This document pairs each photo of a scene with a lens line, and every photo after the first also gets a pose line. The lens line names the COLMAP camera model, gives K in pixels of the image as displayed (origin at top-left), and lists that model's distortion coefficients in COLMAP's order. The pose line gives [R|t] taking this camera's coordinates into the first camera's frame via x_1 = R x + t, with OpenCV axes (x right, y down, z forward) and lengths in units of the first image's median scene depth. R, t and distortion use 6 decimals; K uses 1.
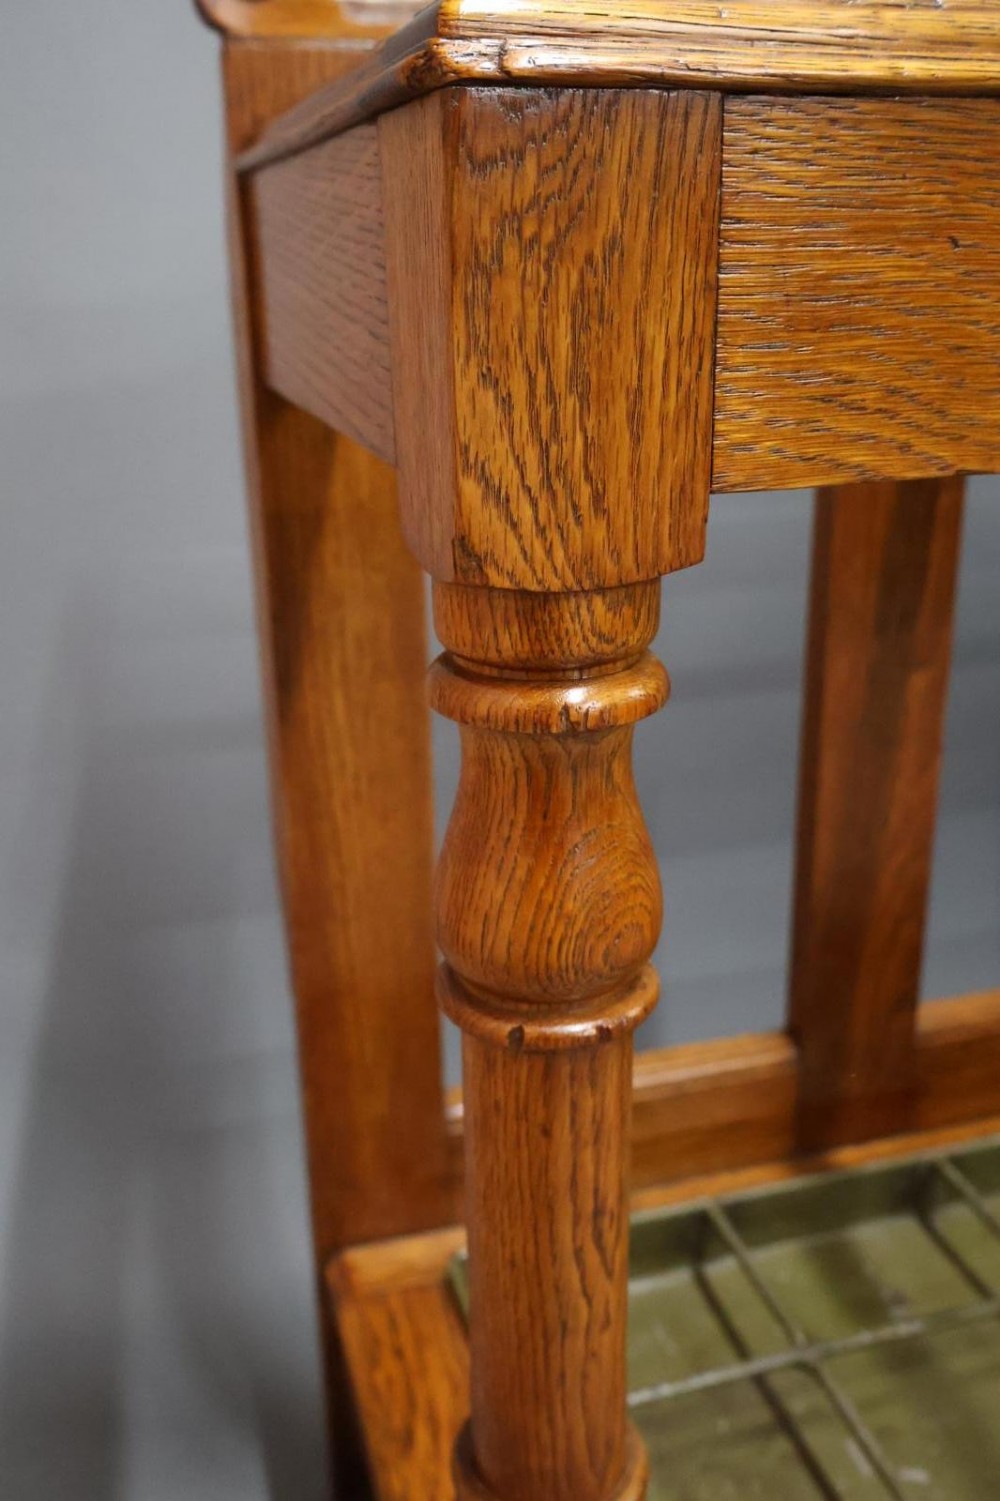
lens RADIAL K [[1380.1, 0, 500.0], [0, 1380.1, 750.5], [0, 0, 1]] dist [0.011405, -0.001711]
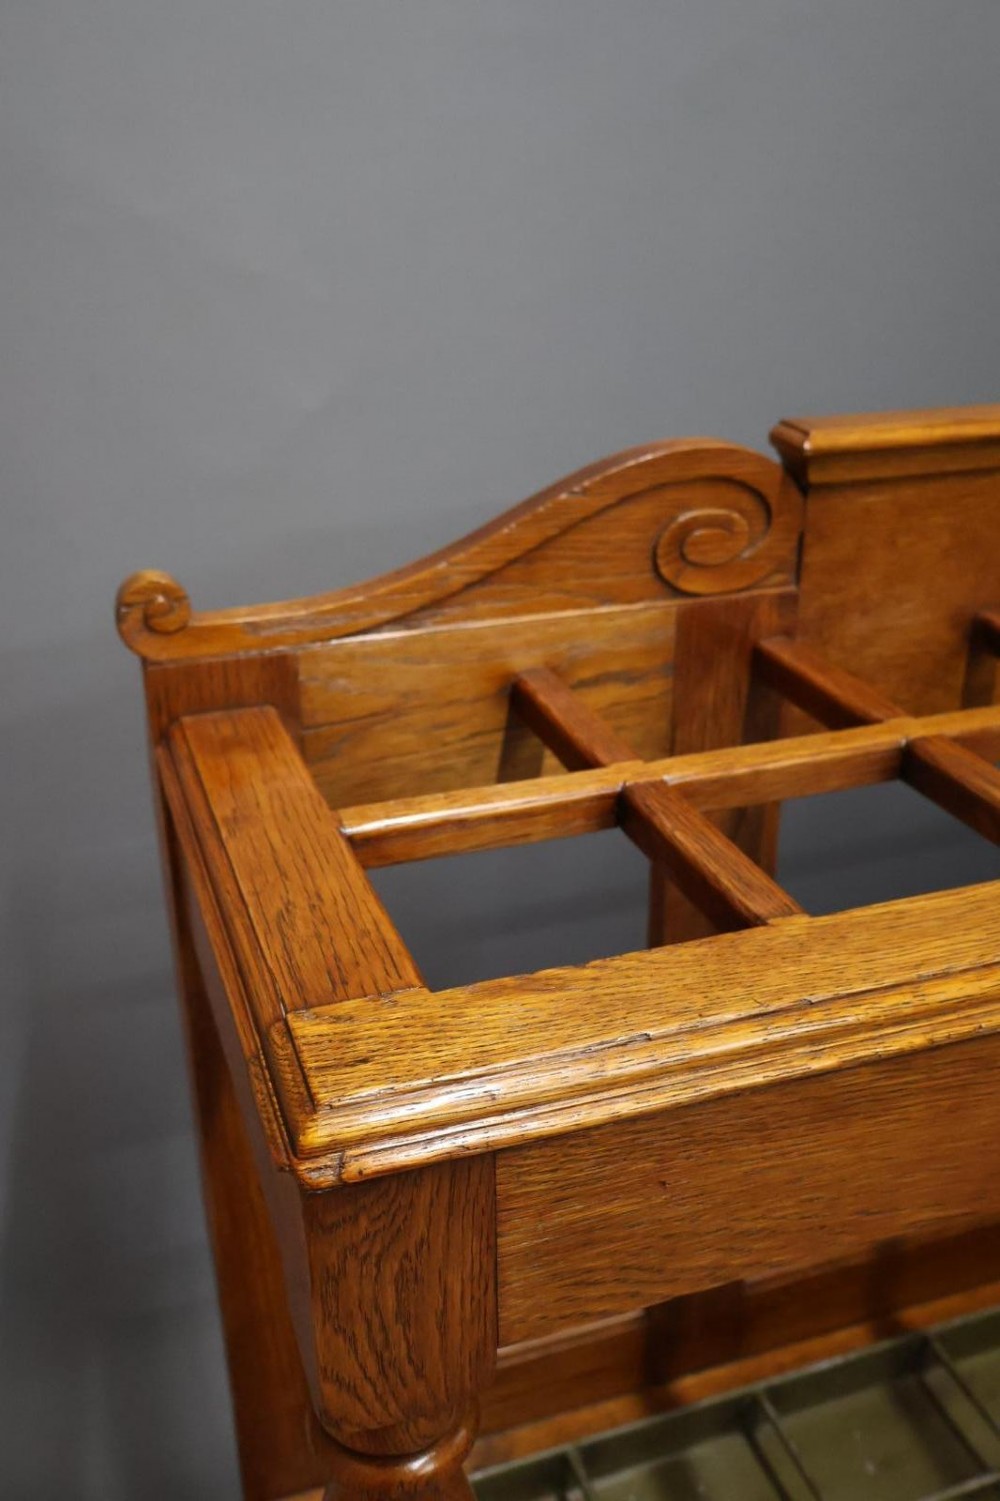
lens RADIAL K [[1380.1, 0, 500.0], [0, 1380.1, 750.5], [0, 0, 1]] dist [0.011405, -0.001711]
pose [[0.998691, -0.012549, 0.049584, 0.092169], [0.008736, 0.997041, 0.076377, -0.939652], [-0.050395, -0.075844, 0.995845, -0.405057]]
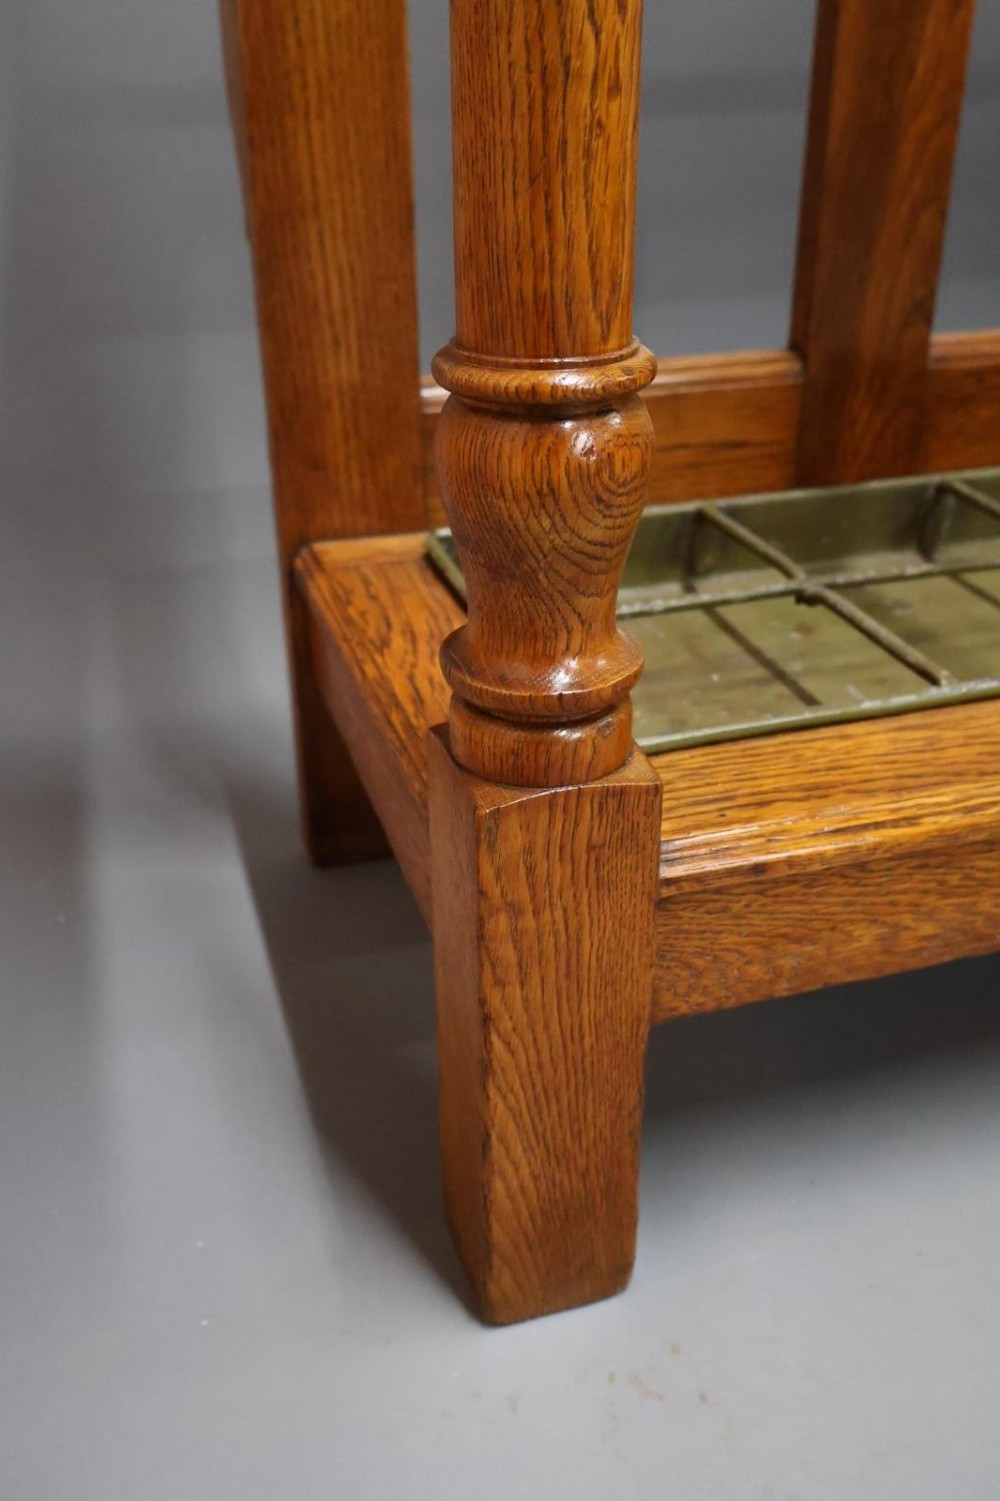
lens RADIAL K [[1380.1, 0, 500.0], [0, 1380.1, 750.5], [0, 0, 1]] dist [0.011405, -0.001711]
pose [[0.999765, -0.002418, 0.021541, -0.016679], [-0.000700, 0.989635, 0.143603, 0.886263], [-0.021665, -0.143584, 0.989401, 0.133767]]
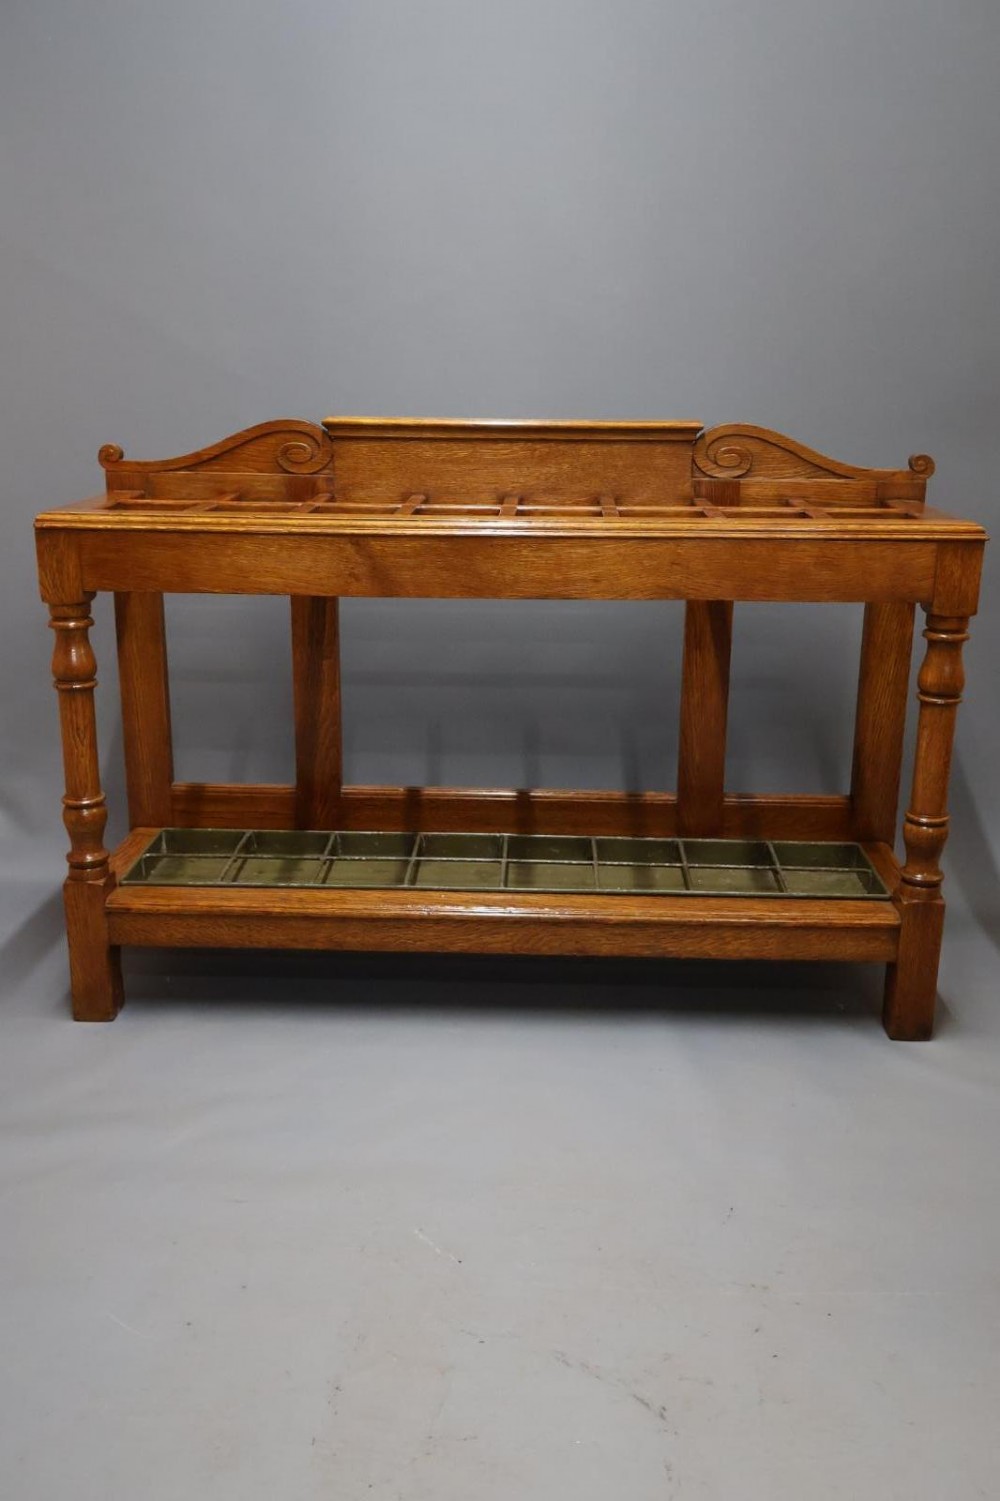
lens RADIAL K [[1380.1, 0, 500.0], [0, 1380.1, 750.5], [0, 0, 1]] dist [0.011405, -0.001711]
pose [[0.949499, 0.114902, -0.291974, 3.756341], [-0.132370, 0.990363, -0.040725, 0.509540], [0.284481, 0.077317, 0.955559, -4.227932]]
